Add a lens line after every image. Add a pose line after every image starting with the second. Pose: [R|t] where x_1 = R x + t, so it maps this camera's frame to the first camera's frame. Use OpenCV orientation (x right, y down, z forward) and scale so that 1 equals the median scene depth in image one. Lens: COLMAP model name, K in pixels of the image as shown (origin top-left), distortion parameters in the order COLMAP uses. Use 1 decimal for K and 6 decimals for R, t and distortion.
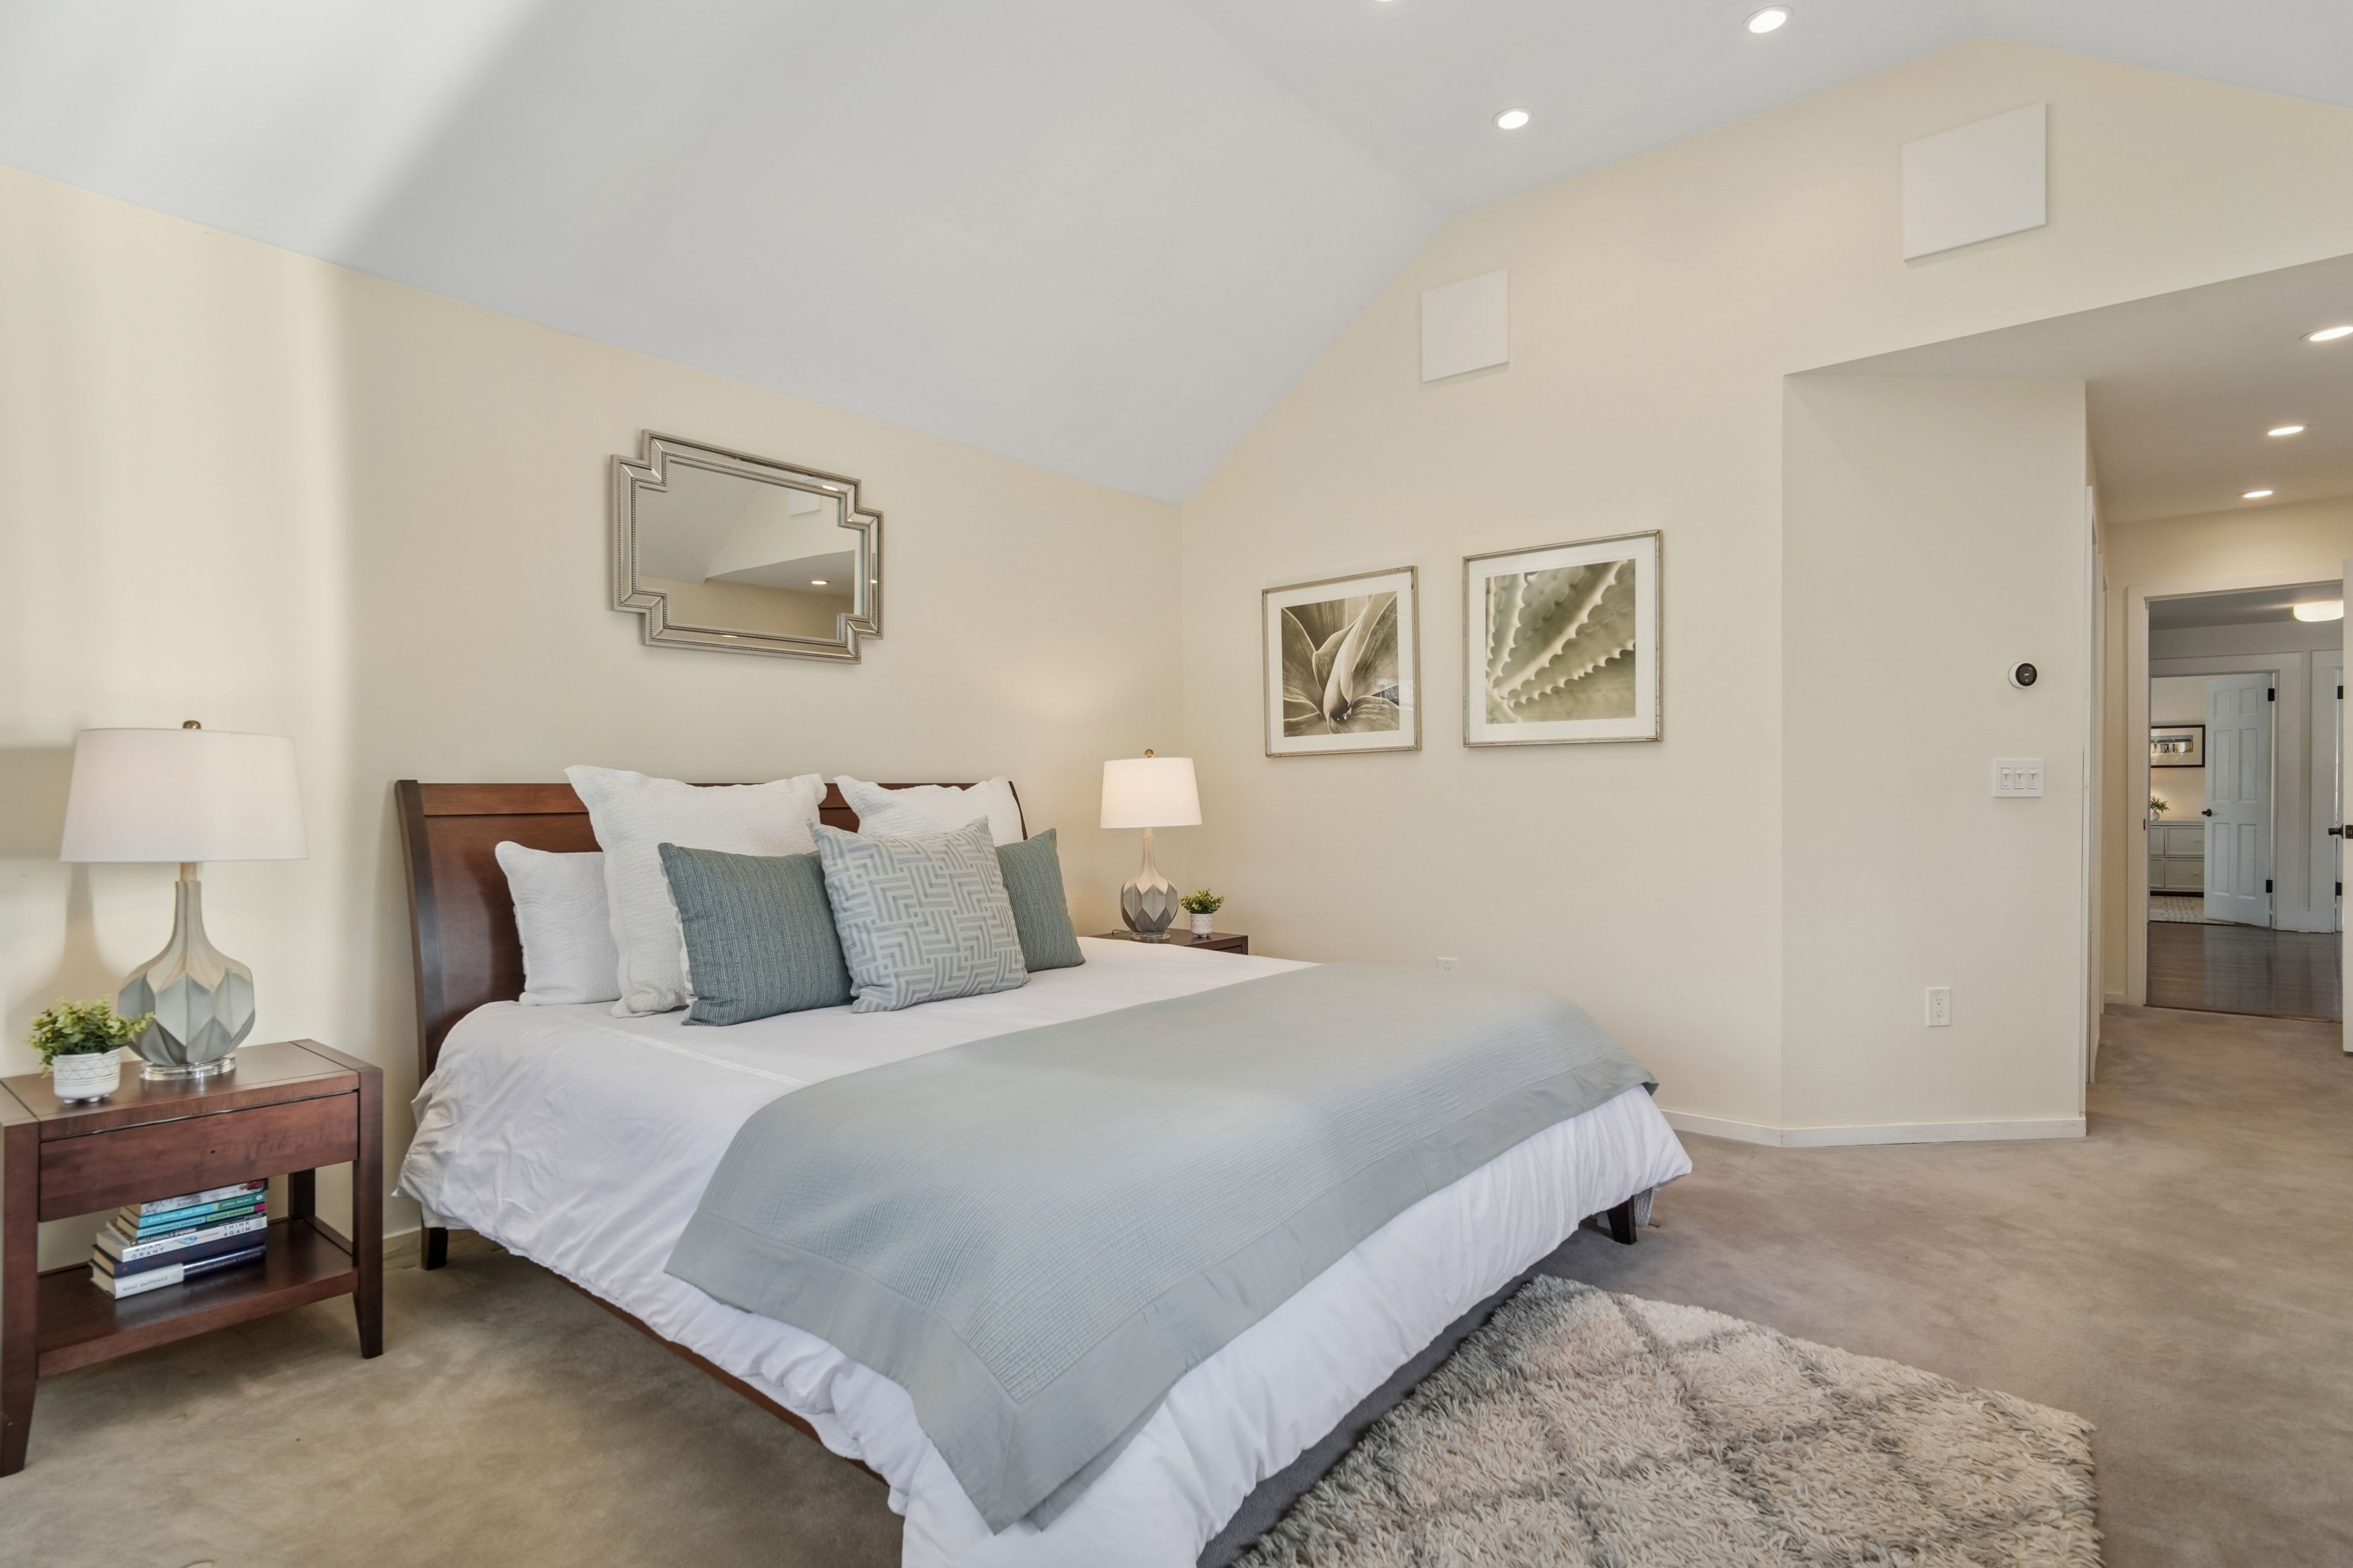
lens RADIAL K [[1153.8, 0, 1179.8], [0, 1153.8, 786.5], [0, 0, 1]] dist [-0.002001, -0.000623]
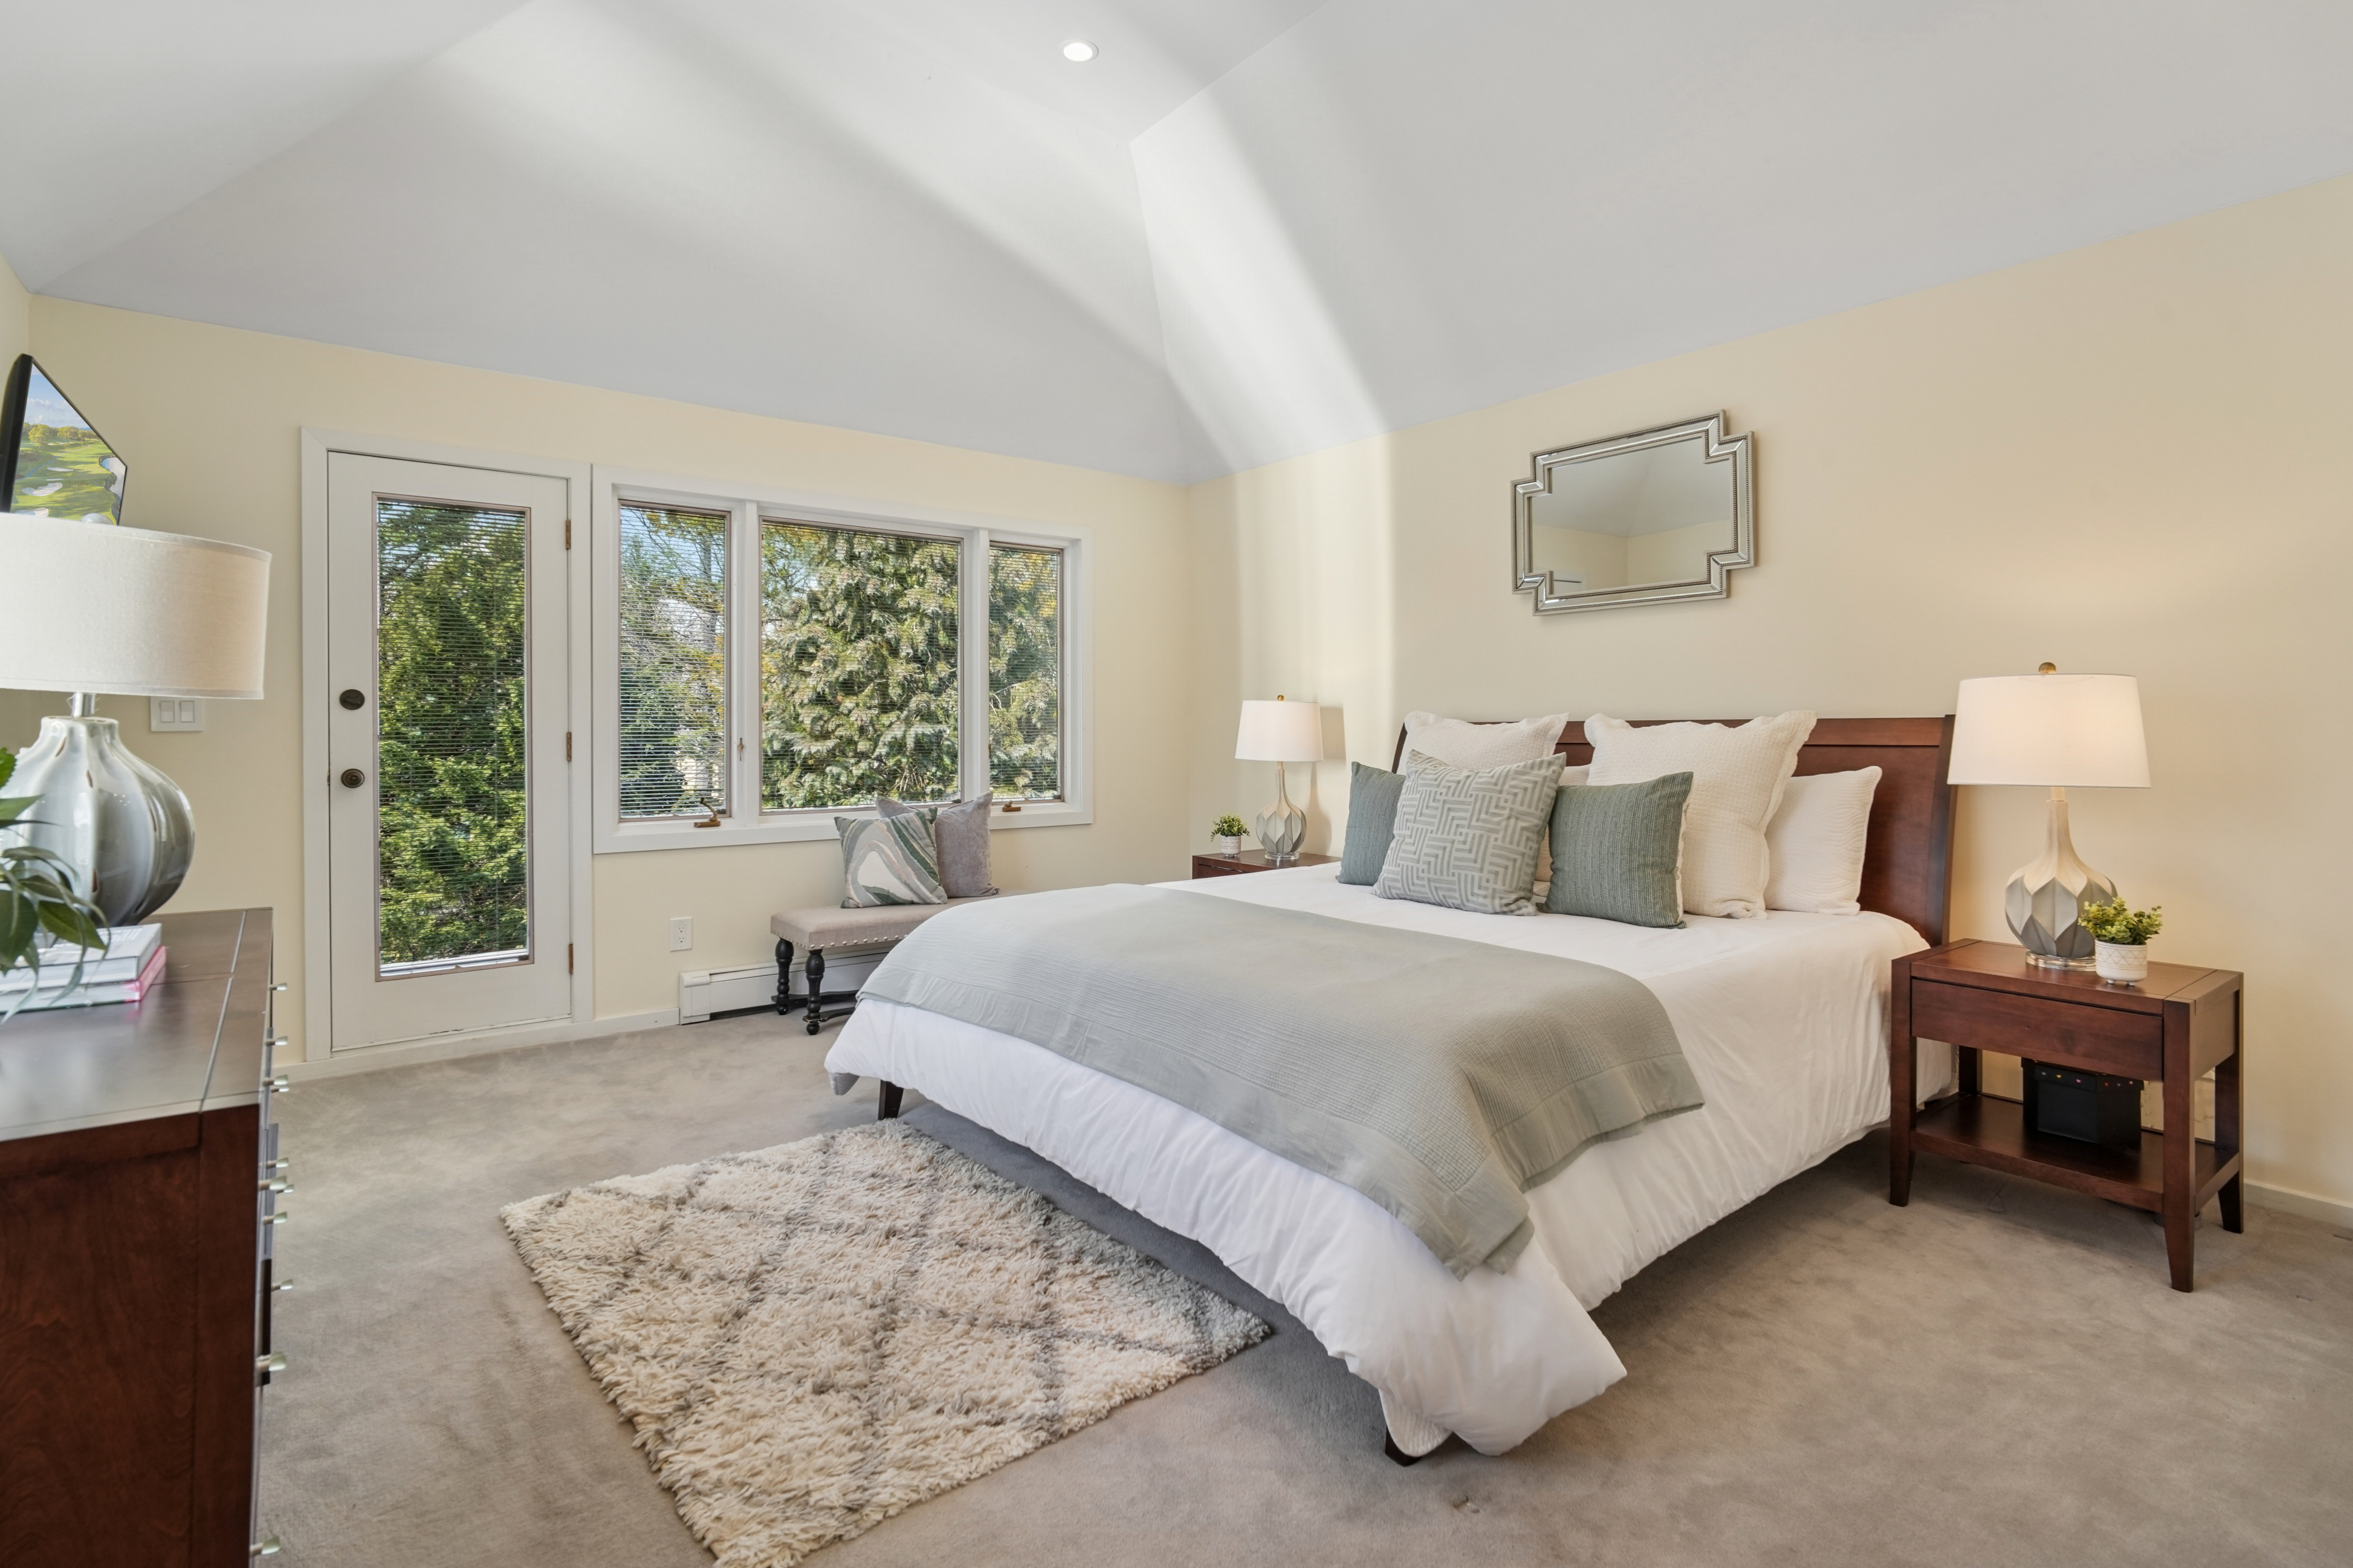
lens RADIAL K [[1128.6, 0, 1212.2], [0, 1128.6, 733.4], [0, 0, 1]] dist [-0.000401, -0.000187]
pose [[-0.190207, 0.007300, -0.981717, 0.766721], [0.008032, 0.999950, 0.005879, -0.000695], [0.981711, -0.006767, -0.190256, 0.775685]]
